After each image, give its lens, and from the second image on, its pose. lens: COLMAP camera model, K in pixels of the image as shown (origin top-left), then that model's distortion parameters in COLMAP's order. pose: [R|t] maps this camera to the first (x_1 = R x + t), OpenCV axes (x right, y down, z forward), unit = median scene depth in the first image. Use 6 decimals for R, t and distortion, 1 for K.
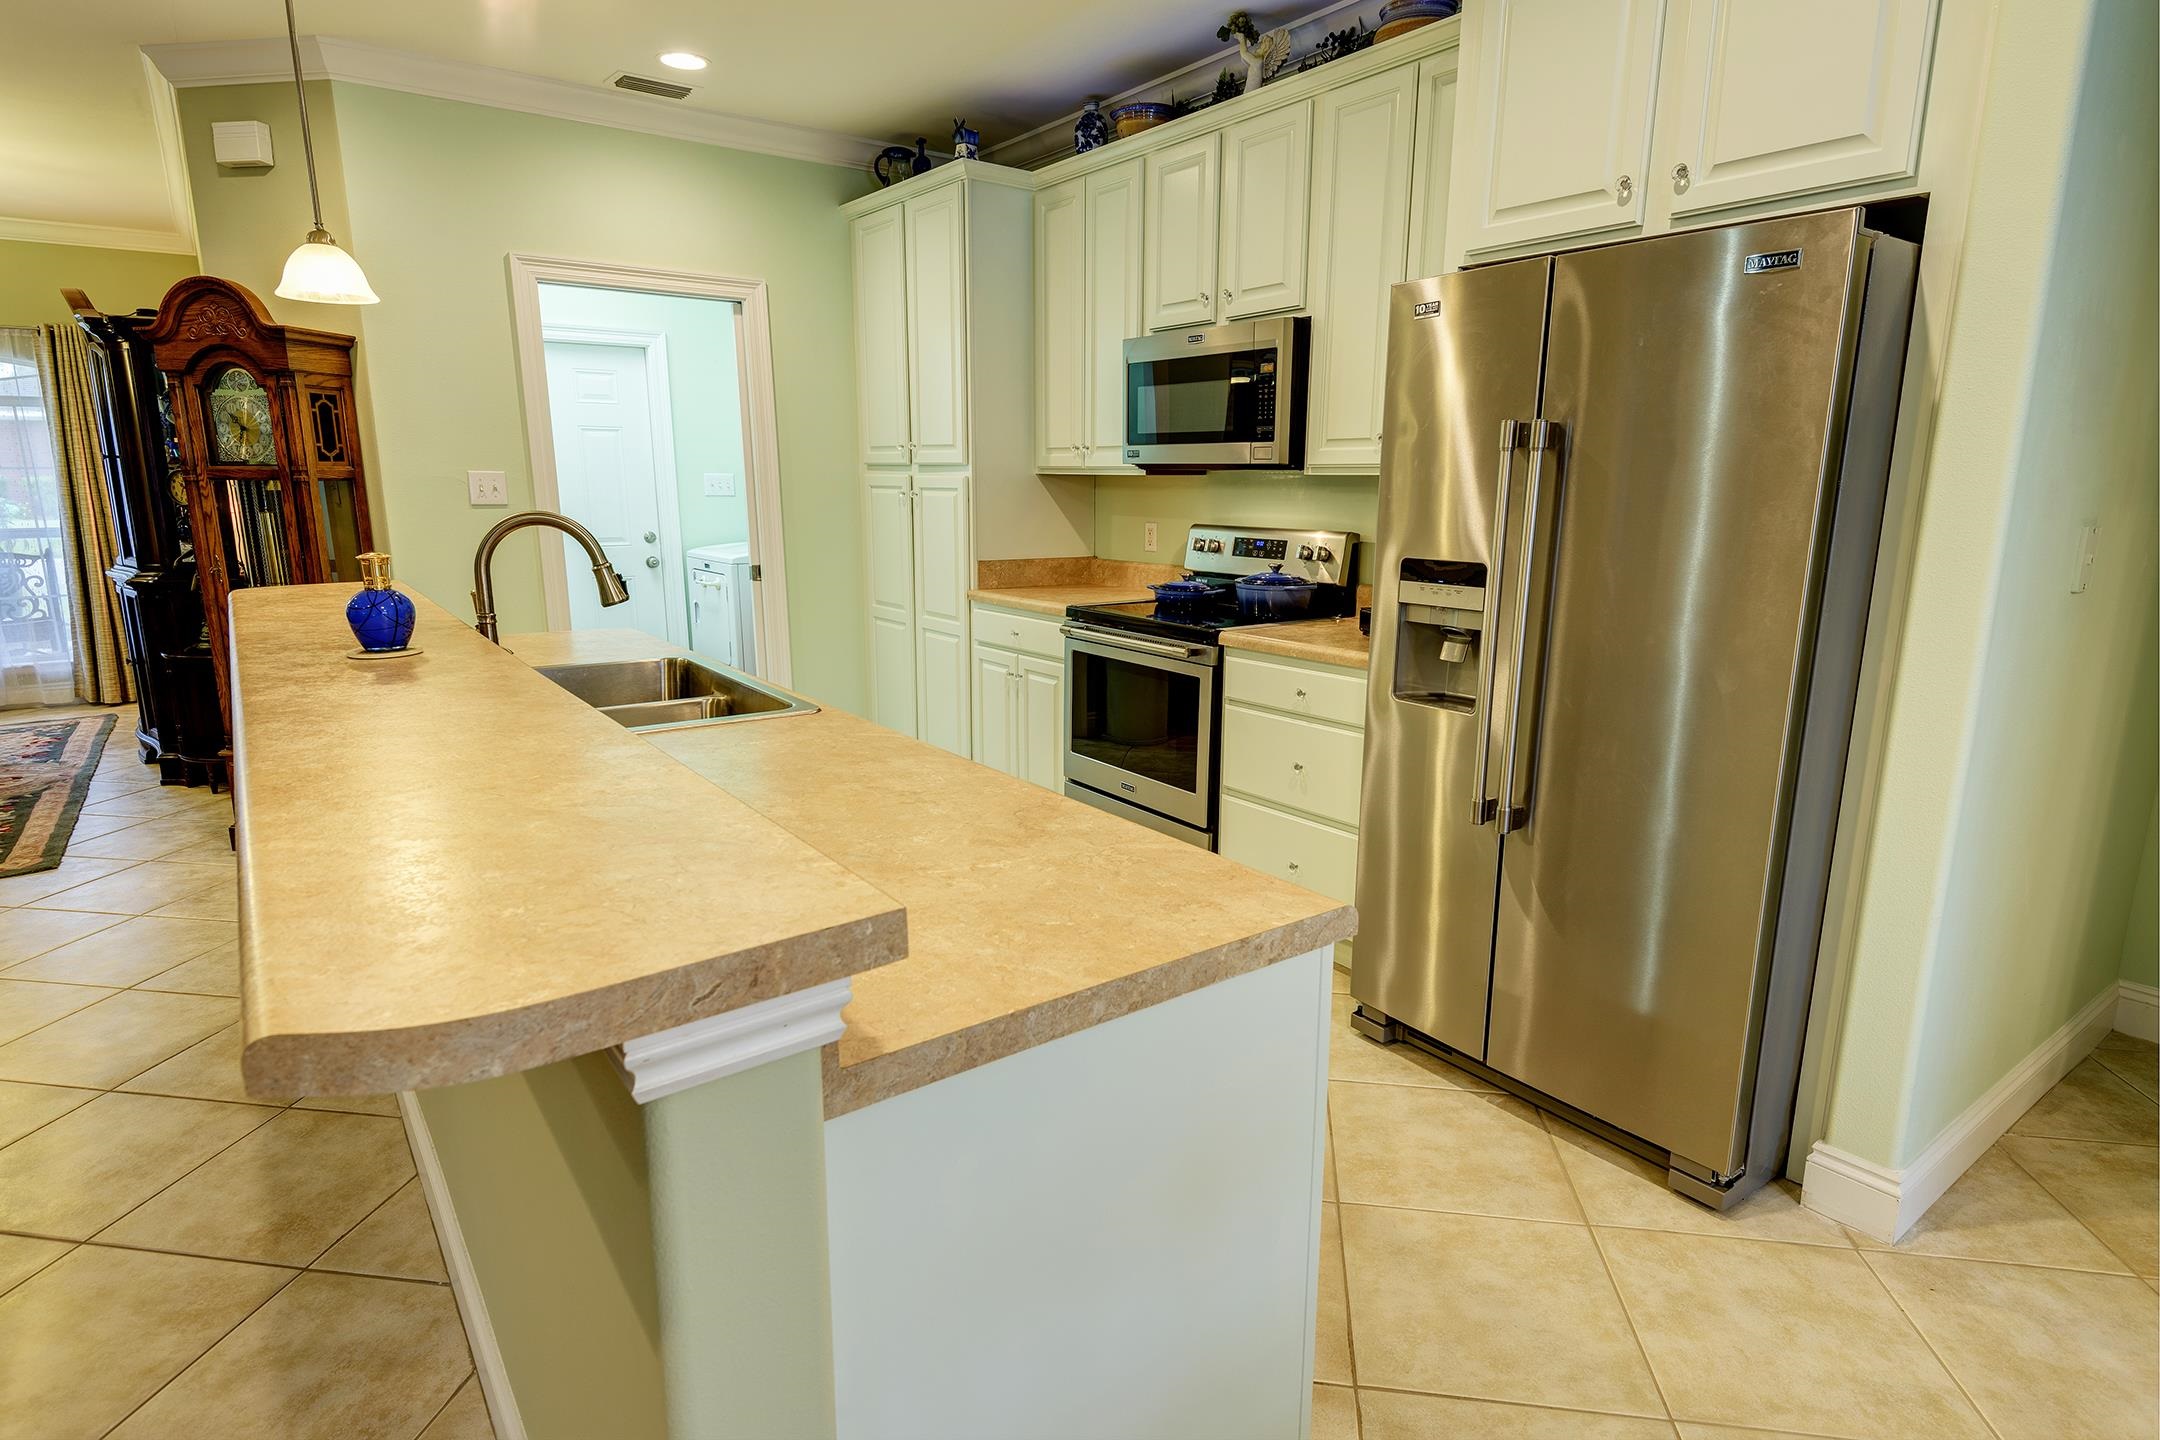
lens RADIAL K [[1158.7, 0, 1099.0], [0, 1158.7, 759.1], [0, 0, 1]] dist [0.023556, -0.010996]
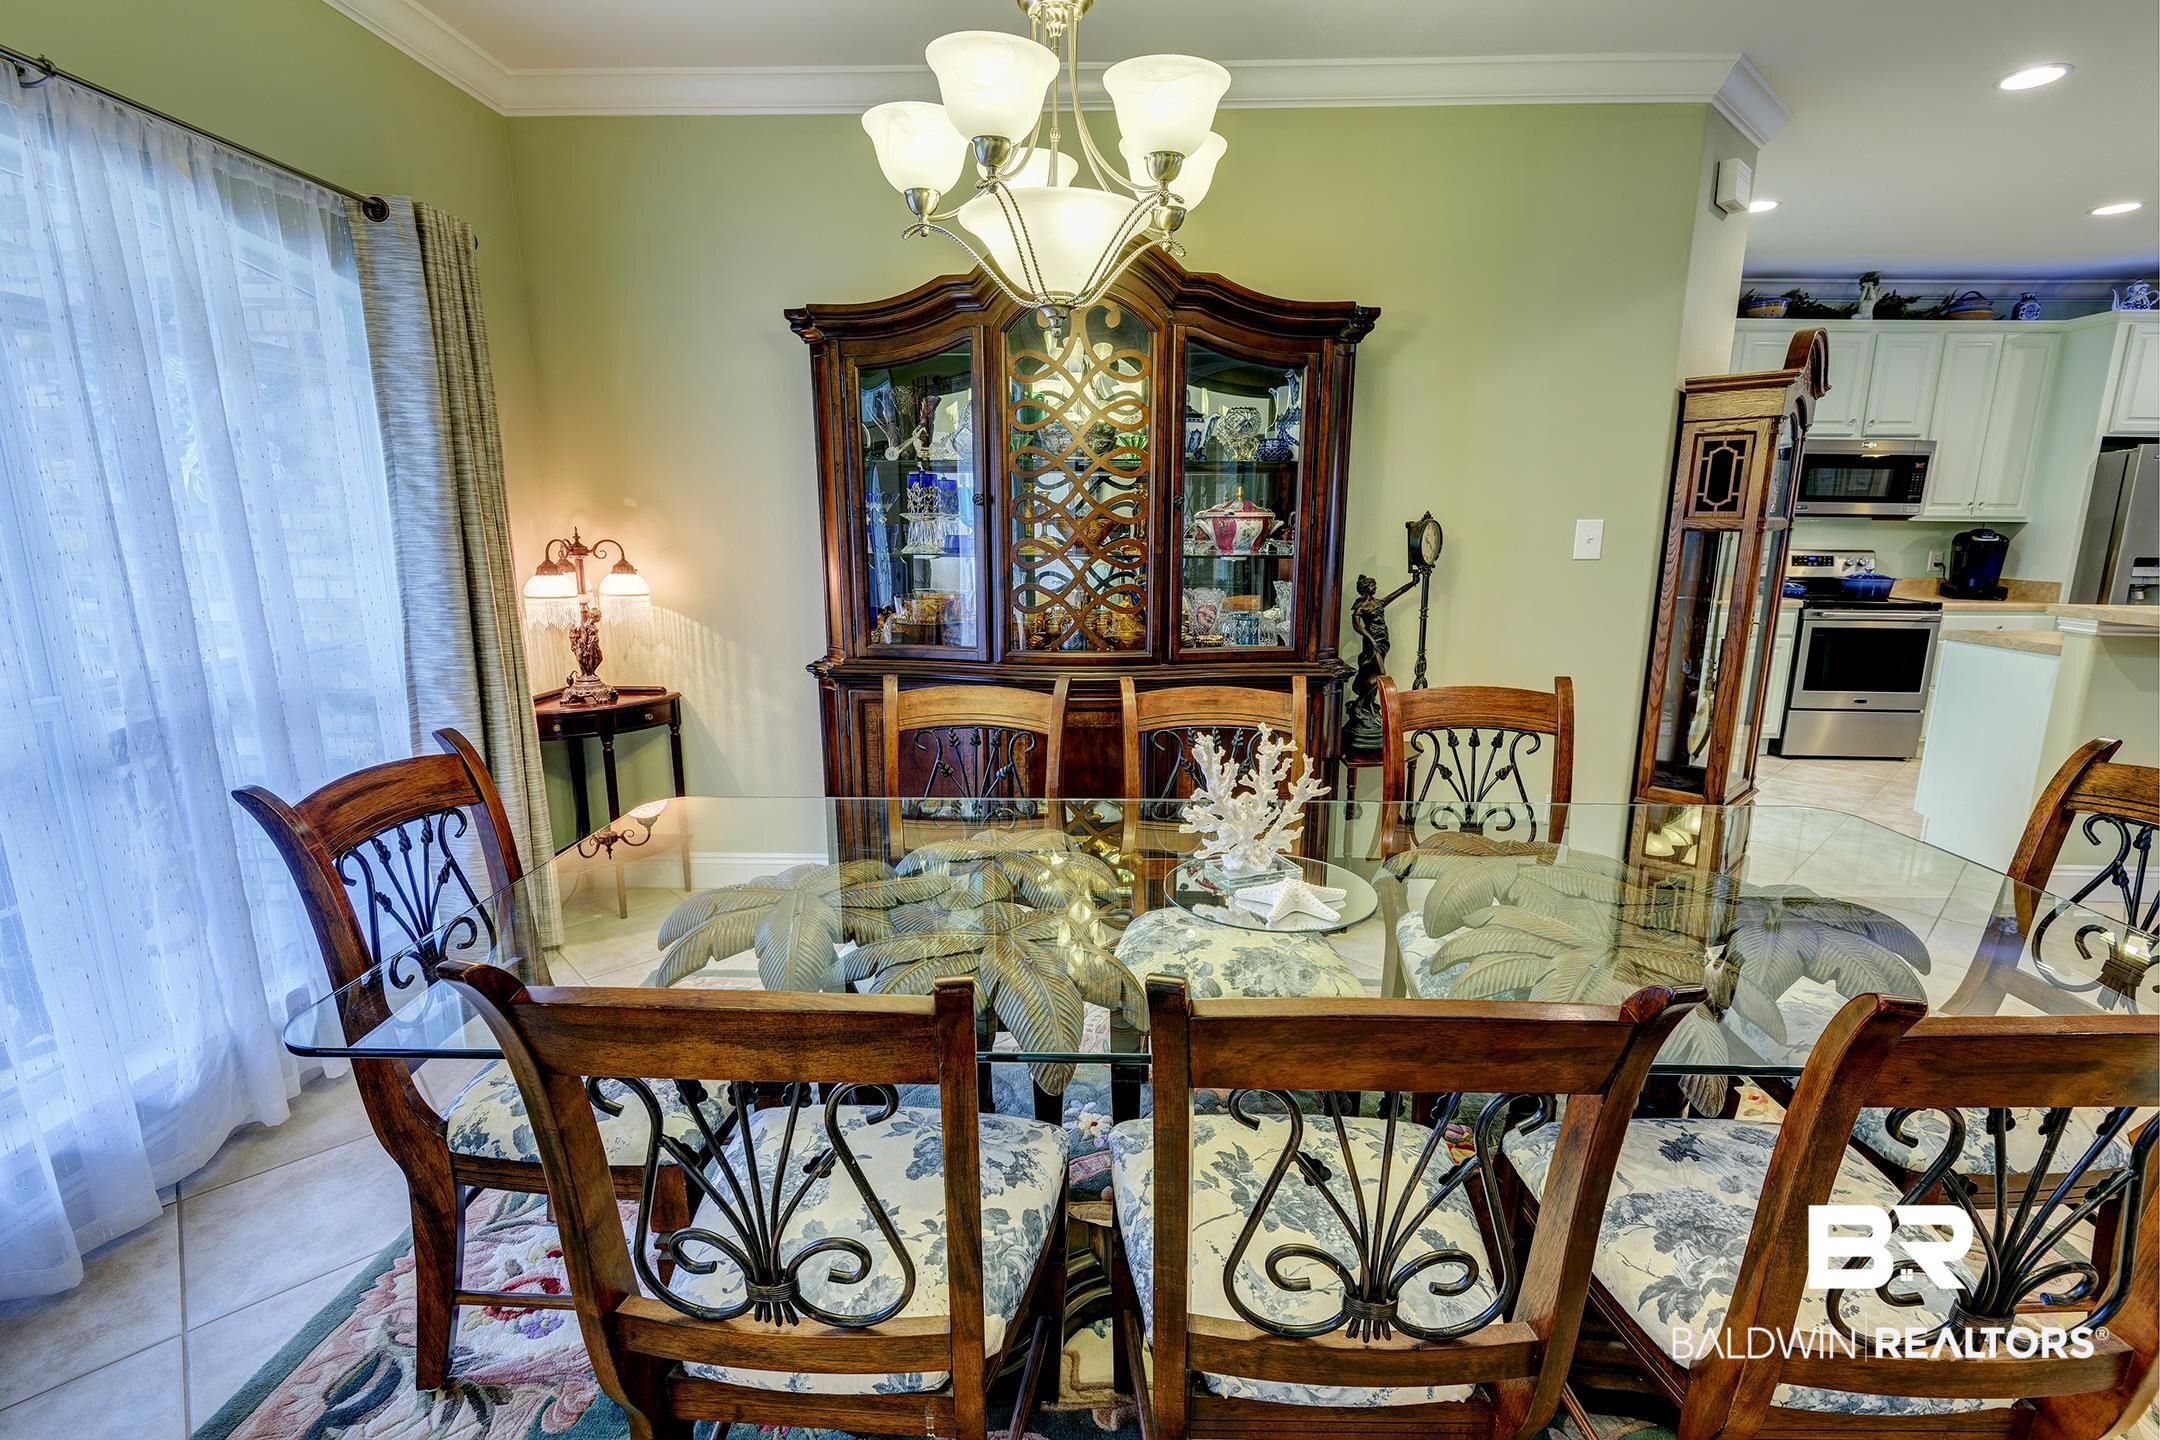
lens RADIAL K [[968.0, 0, 1090.9], [0, 968.0, 723.3], [0, 0, 1]] dist [0.009802, -0.008297]
pose [[0.625984, -0.160087, 0.763227, -1.116696], [0.182496, 0.981598, 0.056211, -0.146687], [-0.758181, 0.104099, 0.643680, 0.593346]]
